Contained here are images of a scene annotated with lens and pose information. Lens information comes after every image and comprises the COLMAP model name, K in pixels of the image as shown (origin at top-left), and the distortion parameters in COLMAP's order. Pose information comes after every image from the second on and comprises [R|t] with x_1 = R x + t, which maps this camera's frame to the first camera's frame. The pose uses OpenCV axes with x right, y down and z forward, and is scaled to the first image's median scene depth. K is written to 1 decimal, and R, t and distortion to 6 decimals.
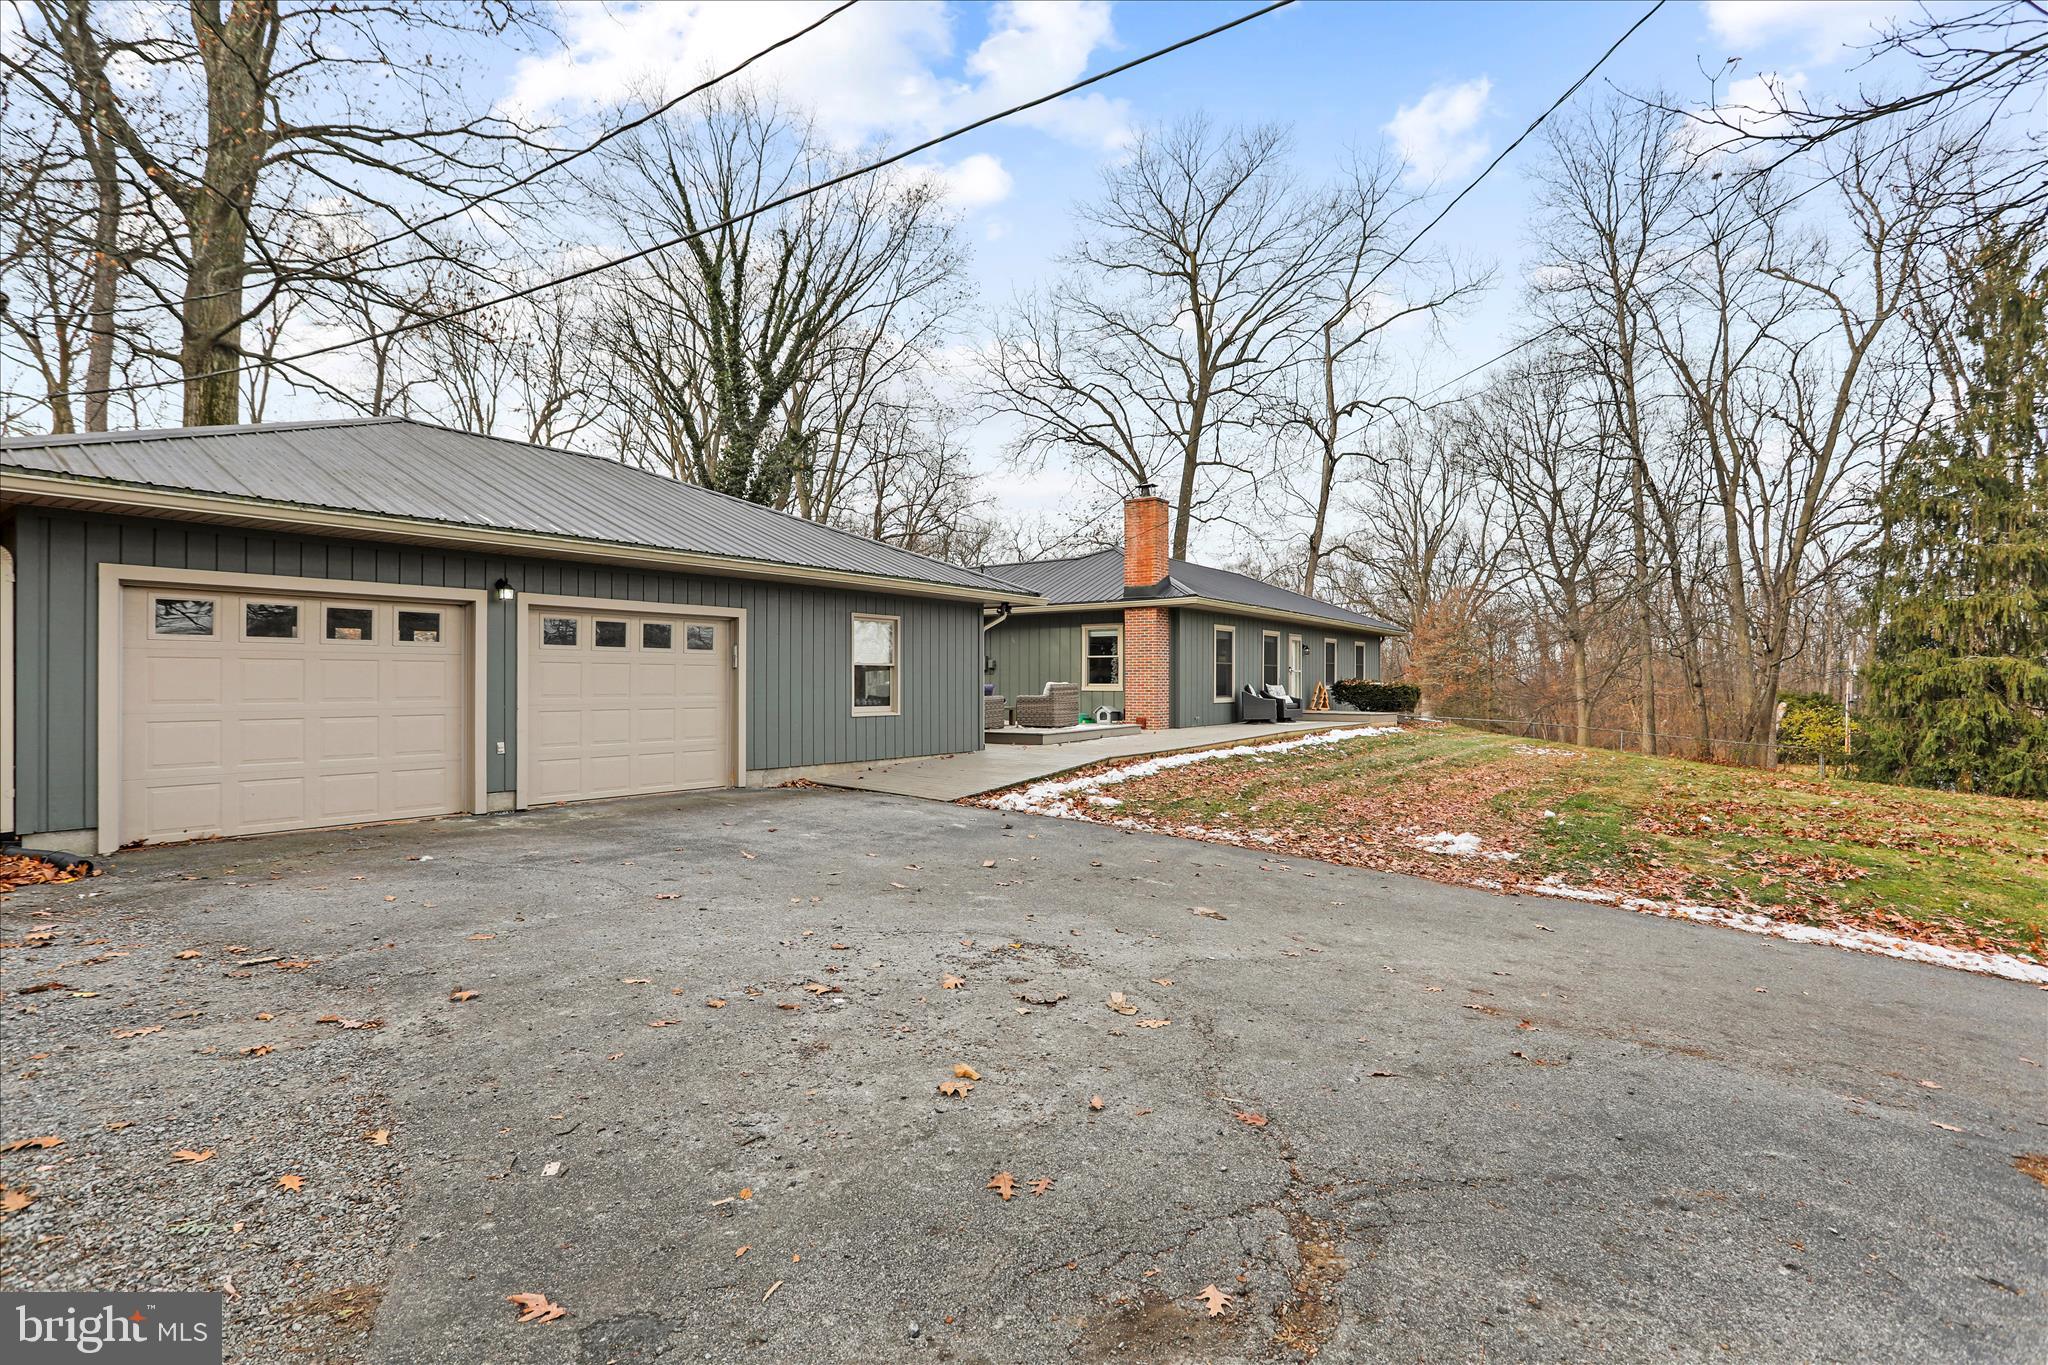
lens RADIAL K [[991.6, 0, 1007.3], [0, 991.6, 670.8], [0, 0, 1]] dist [-0.034812, 0.023348]
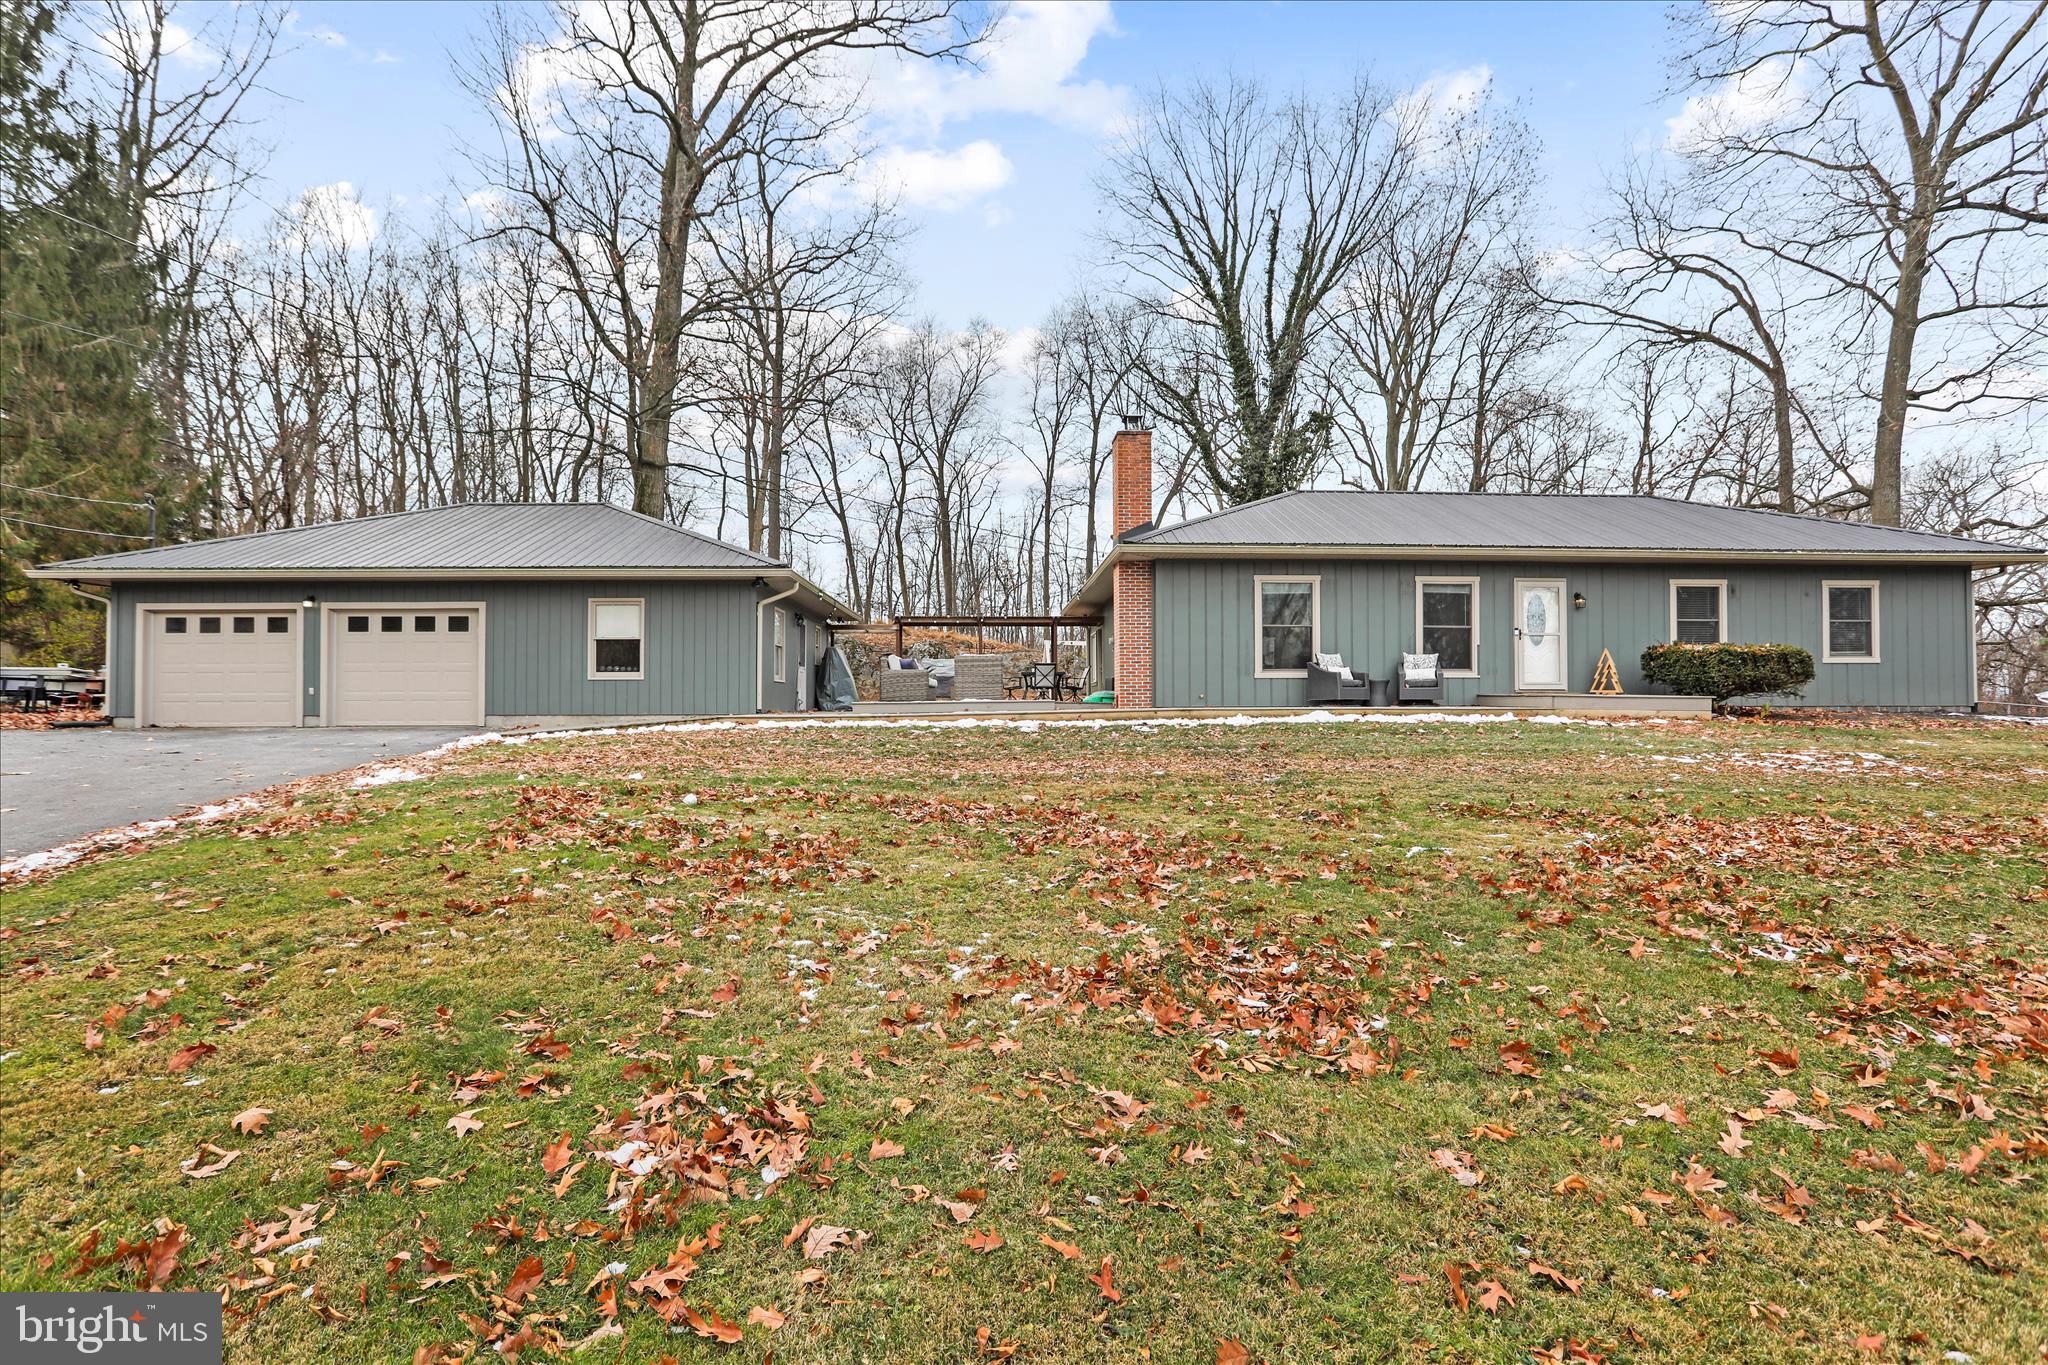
lens RADIAL K [[987.8, 0, 1017.4], [0, 987.8, 687.7], [0, 0, 1]] dist [-0.002853, 0.002139]
pose [[0.627077, -0.010669, -0.778884, 0.320549], [0.013146, 0.999909, -0.003112, 0.018260], [0.778846, -0.008288, 0.627160, 0.166562]]
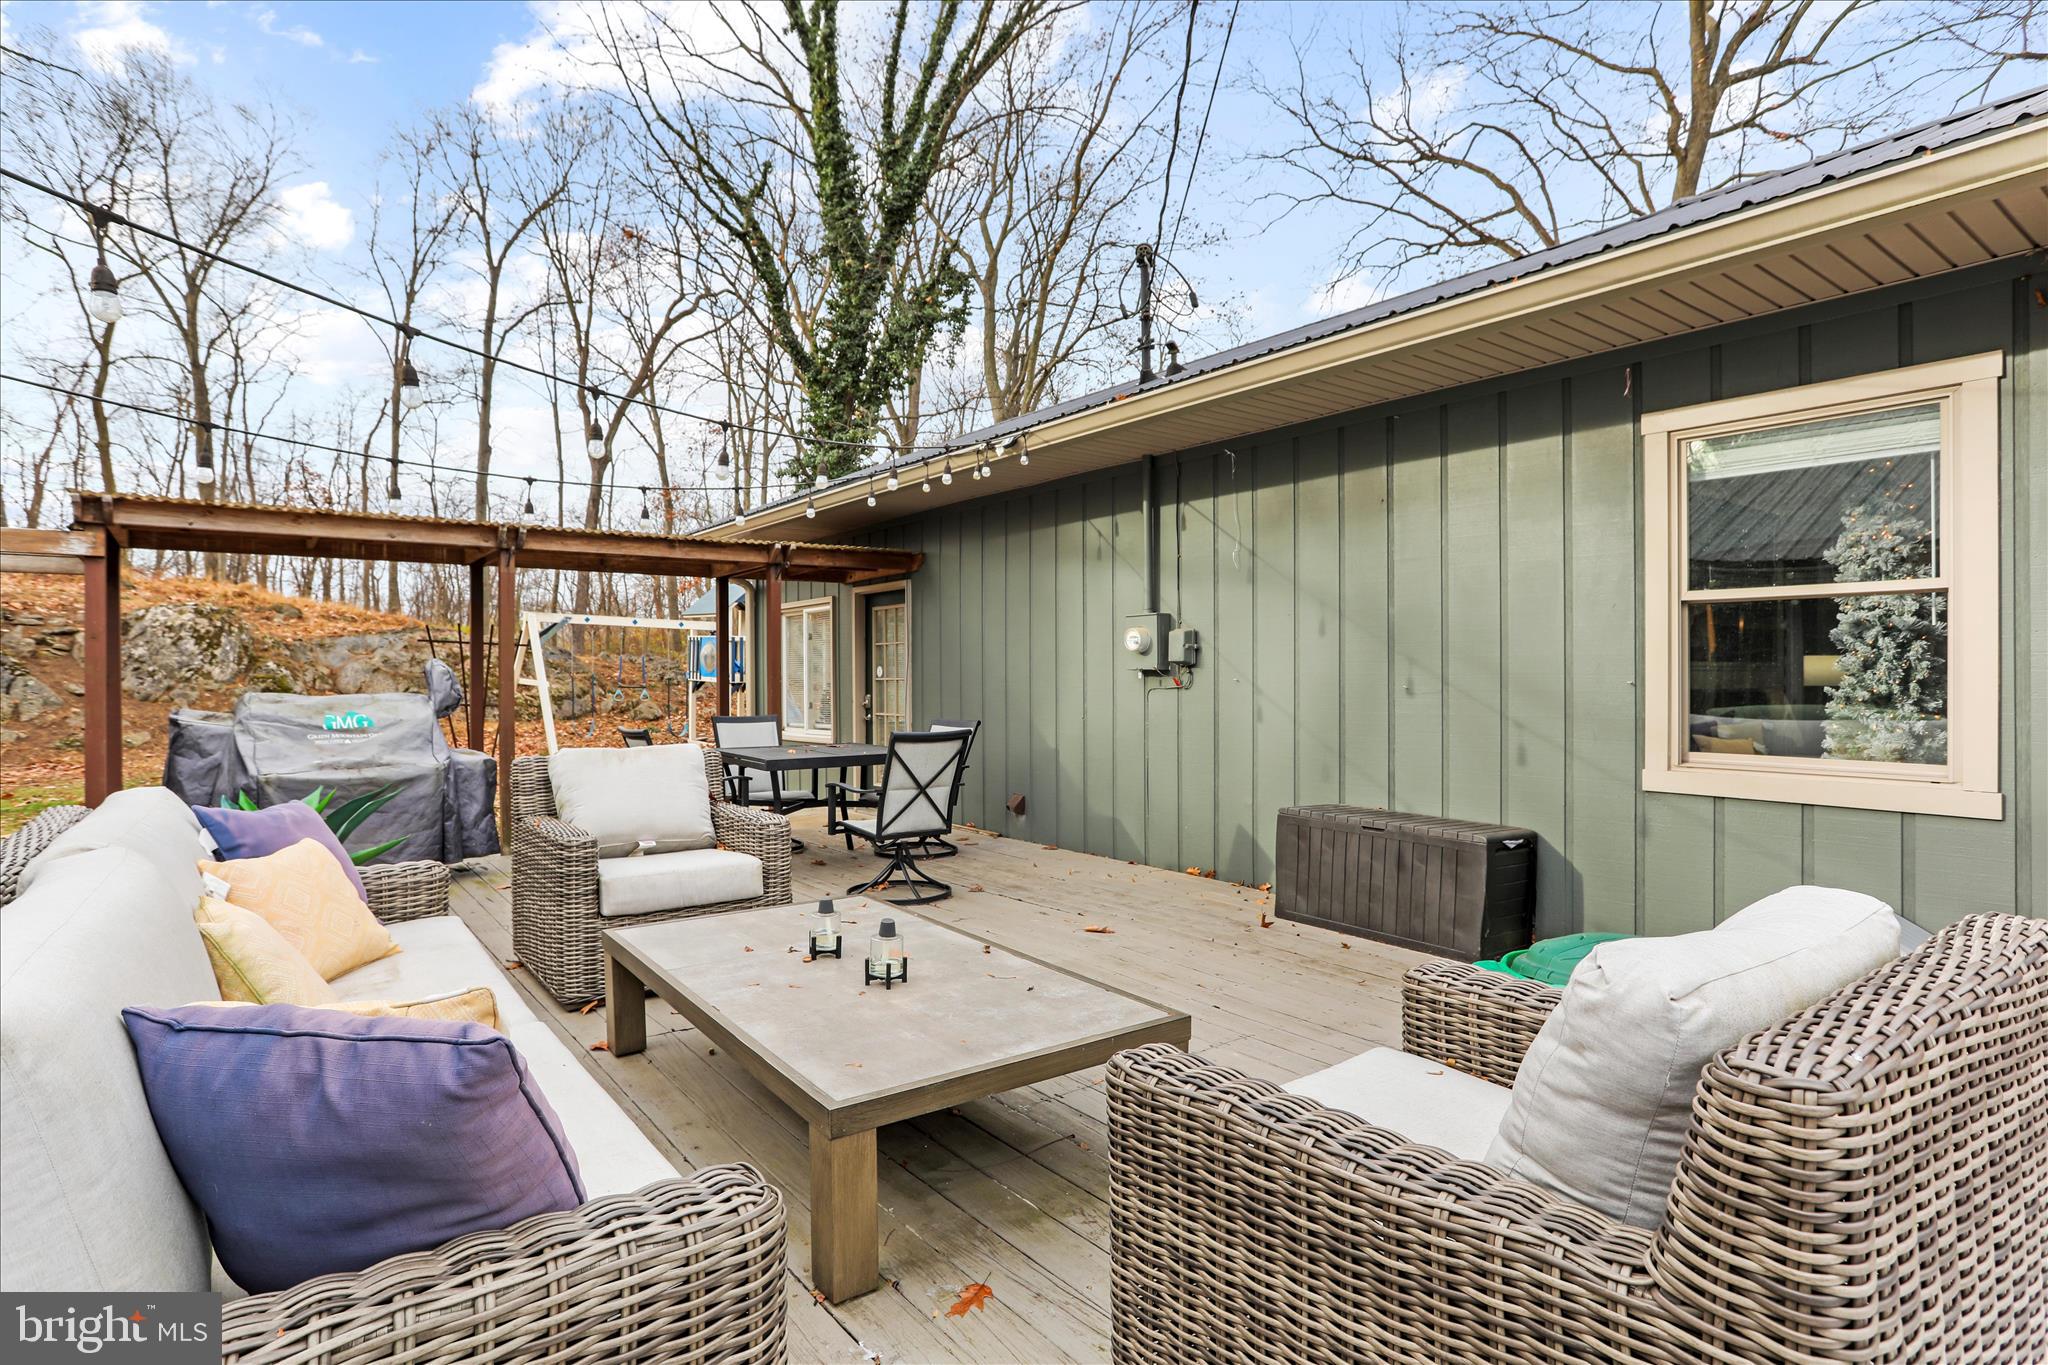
lens RADIAL K [[1056.7, 0, 1008.6], [0, 1056.7, 672.9], [0, 0, 1]] dist [-0.007721, 0.001817]
pose [[0.954905, -0.006902, -0.296831, 0.009996], [0.011214, 0.999855, 0.012824, -0.001265], [0.296699, -0.015575, 0.954844, 0.361712]]
